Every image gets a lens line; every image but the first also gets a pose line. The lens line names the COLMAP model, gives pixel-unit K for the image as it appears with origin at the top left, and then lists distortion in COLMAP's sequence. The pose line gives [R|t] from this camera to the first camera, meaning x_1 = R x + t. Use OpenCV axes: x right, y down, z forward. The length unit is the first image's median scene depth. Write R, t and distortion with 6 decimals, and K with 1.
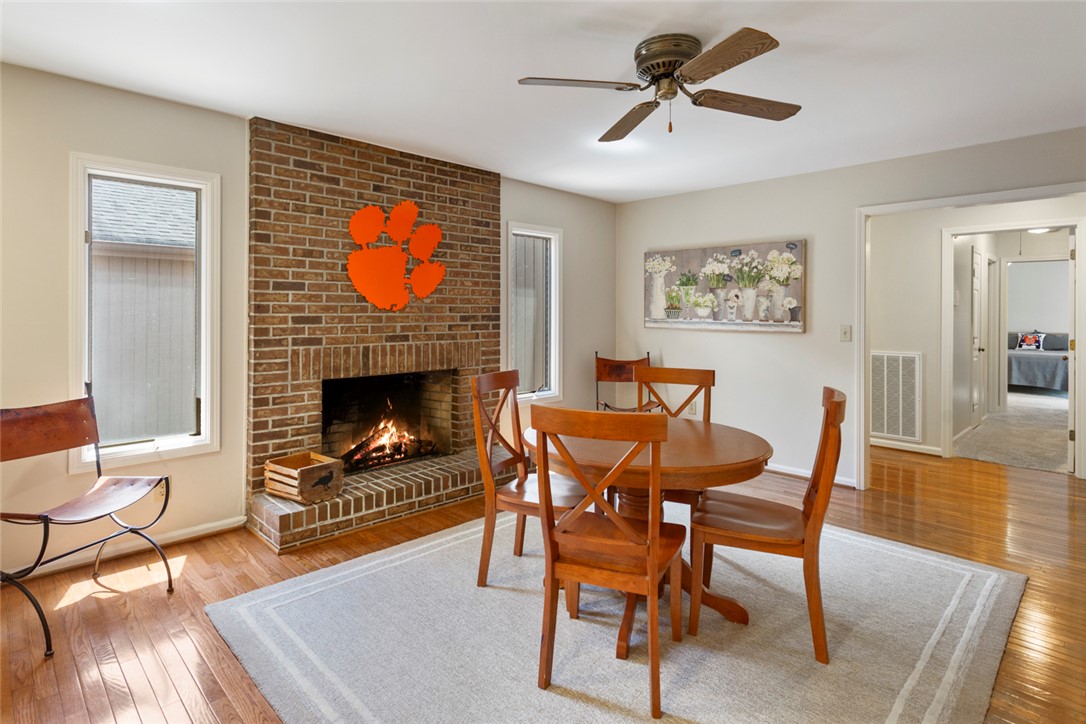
lens RADIAL K [[564.0, 0, 533.4], [0, 564.0, 310.0], [0, 0, 1]] dist [-0.004682, 0.000706]
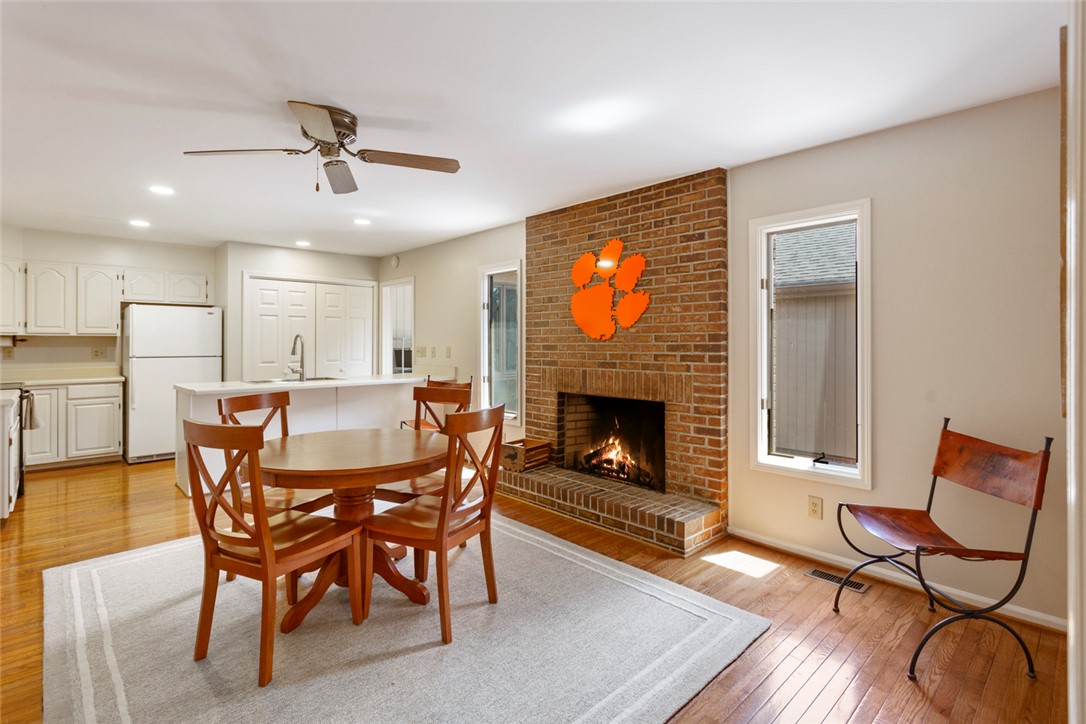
lens RADIAL K [[533.5, 0, 531.4], [0, 533.5, 335.9], [0, 0, 1]] dist [0.024010, 0.000260]
pose [[-0.034813, -0.017399, -0.999242, 0.803569], [0.002787, 0.999843, -0.017507, 0.010478], [0.999390, -0.003394, -0.034759, 0.867745]]
